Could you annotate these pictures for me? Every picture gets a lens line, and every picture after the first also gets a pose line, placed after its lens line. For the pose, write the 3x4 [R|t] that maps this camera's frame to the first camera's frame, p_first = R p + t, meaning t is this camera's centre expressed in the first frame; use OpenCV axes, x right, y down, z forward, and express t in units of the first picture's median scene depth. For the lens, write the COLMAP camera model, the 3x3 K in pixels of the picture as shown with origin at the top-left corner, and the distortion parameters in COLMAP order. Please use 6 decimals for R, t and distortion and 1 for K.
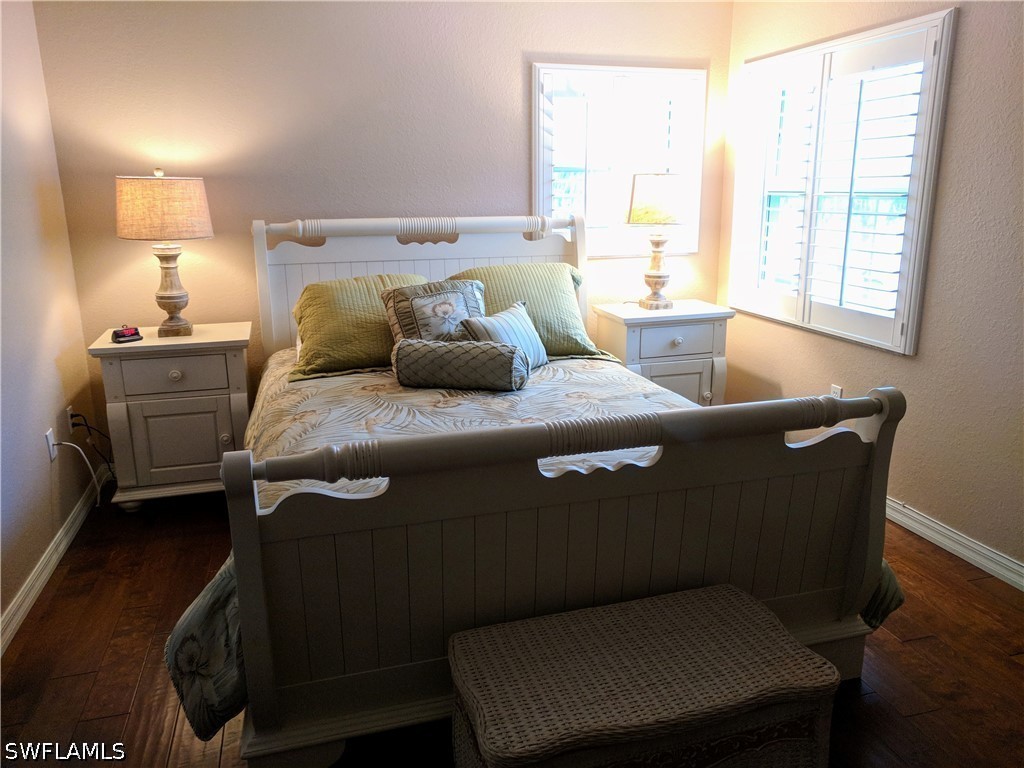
lens RADIAL K [[785.0, 0, 512.0], [0, 785.0, 384.0], [0, 0, 1]] dist [0.013171, 0.000168]
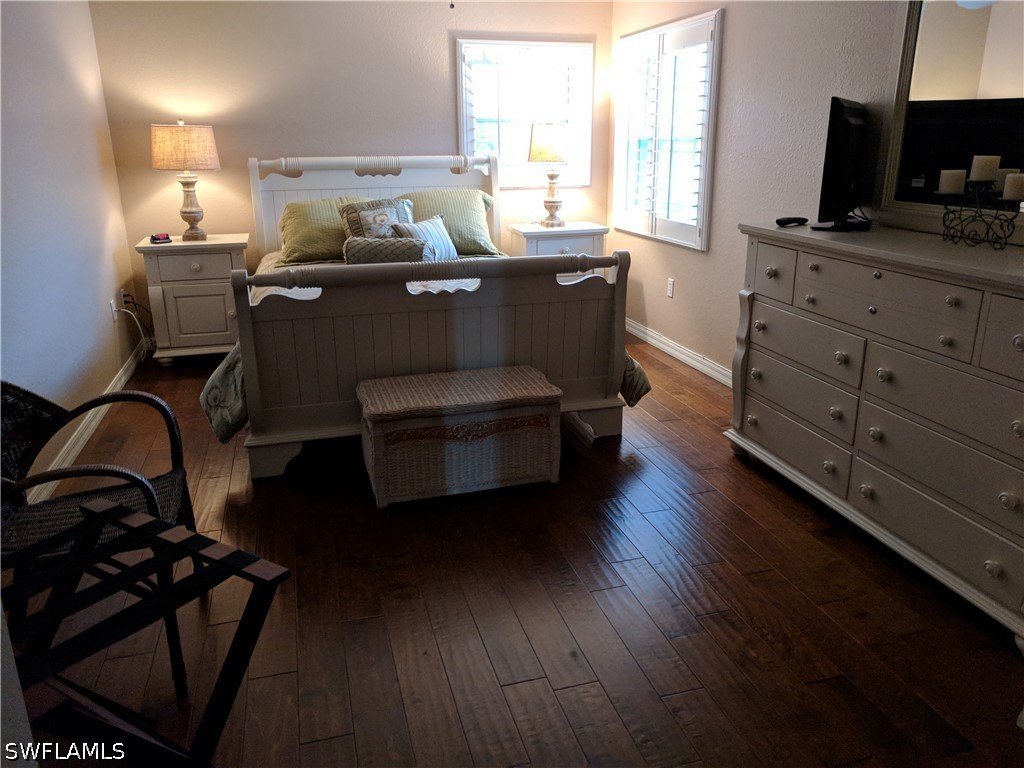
lens RADIAL K [[785.0, 0, 512.0], [0, 785.0, 384.0], [0, 0, 1]] dist [0.013171, 0.000168]
pose [[0.999984, 0.001760, -0.005320, 0.149612], [-0.001468, 0.998517, 0.054418, 0.120138], [0.005408, -0.054410, 0.998504, -0.422670]]
